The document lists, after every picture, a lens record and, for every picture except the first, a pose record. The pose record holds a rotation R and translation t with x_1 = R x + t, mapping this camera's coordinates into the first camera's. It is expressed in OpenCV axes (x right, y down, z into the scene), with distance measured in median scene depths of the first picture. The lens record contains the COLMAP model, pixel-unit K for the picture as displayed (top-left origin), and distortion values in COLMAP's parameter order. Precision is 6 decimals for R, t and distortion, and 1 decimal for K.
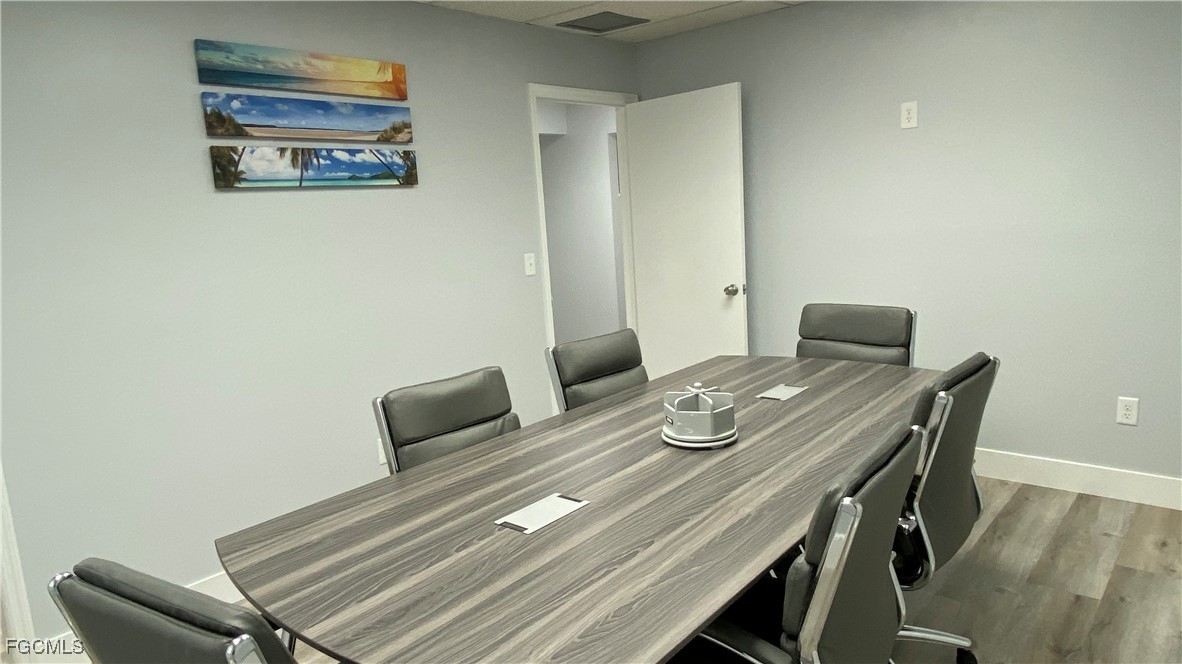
lens RADIAL K [[762.0, 0, 591.0], [0, 762.0, 332.0], [0, 0, 1]] dist [0.128592, -0.147910]
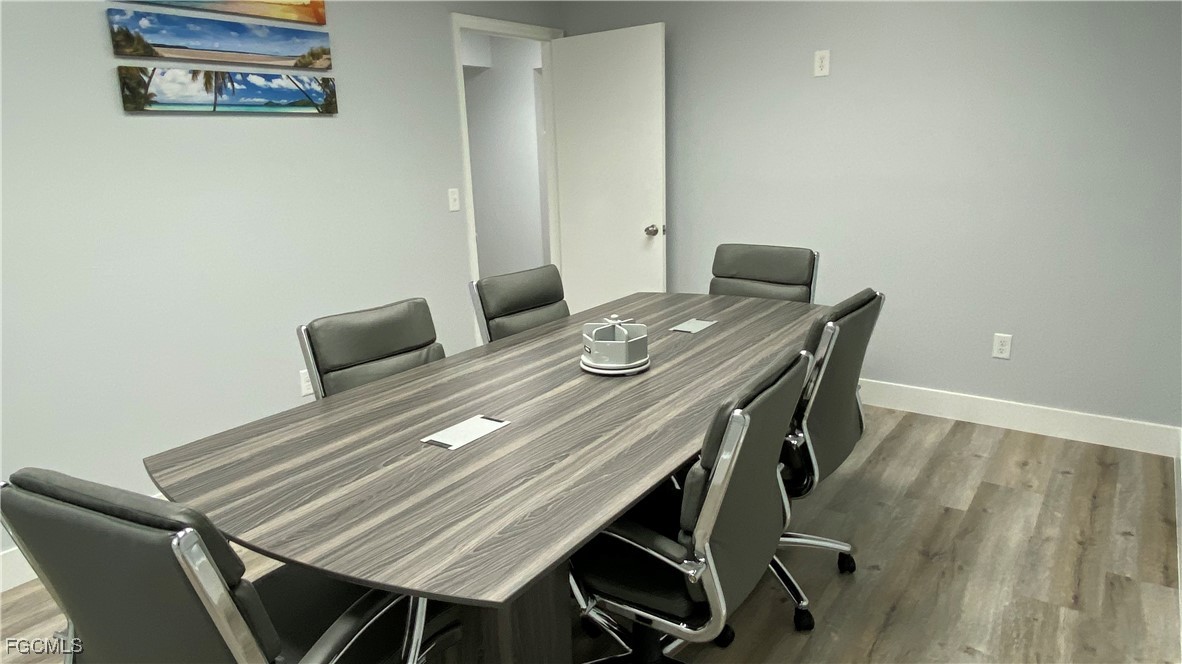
lens RADIAL K [[761.4, 0, 587.6], [0, 761.4, 330.7], [0, 0, 1]] dist [0.105860, -0.115698]
pose [[0.995552, 0.007812, 0.093888, 0.003084], [-0.014822, 0.997133, 0.074202, 0.010447], [-0.093039, -0.075263, 0.992814, -0.047765]]
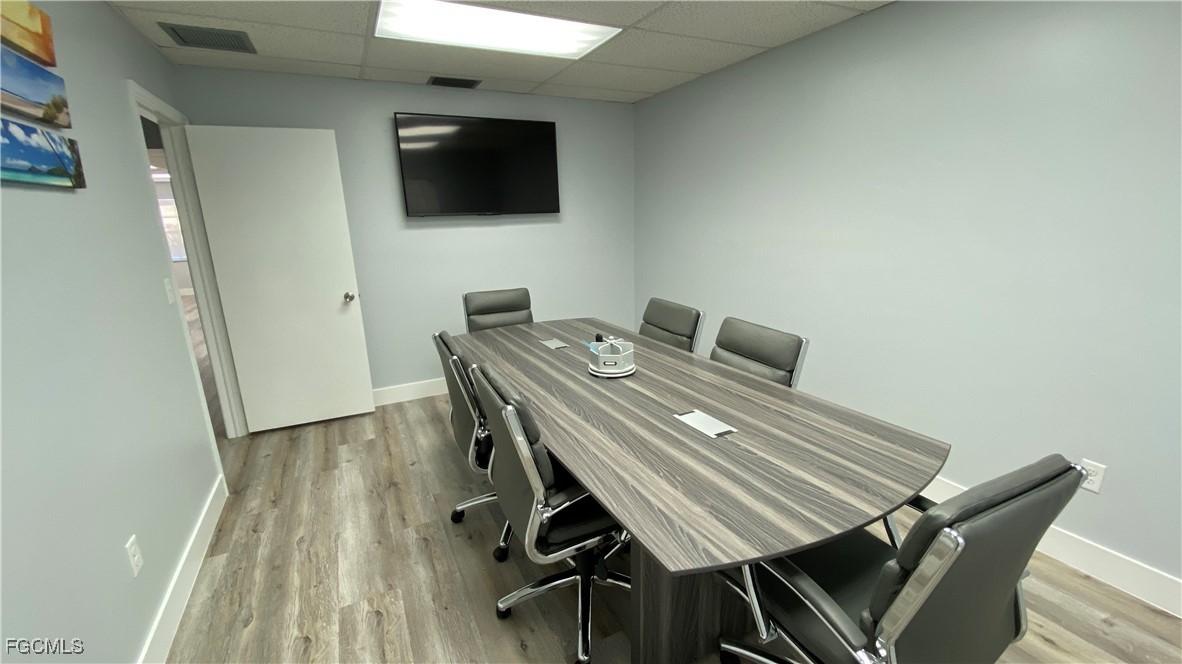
lens RADIAL K [[471.6, 0, 588.1], [0, 471.6, 332.5], [0, 0, 1]] dist [0.033745, -0.023593]
pose [[0.380206, -0.176373, 0.907929, -0.740999], [0.151292, 0.980287, 0.127074, -0.070108], [-0.912444, 0.089048, 0.399395, 0.636467]]
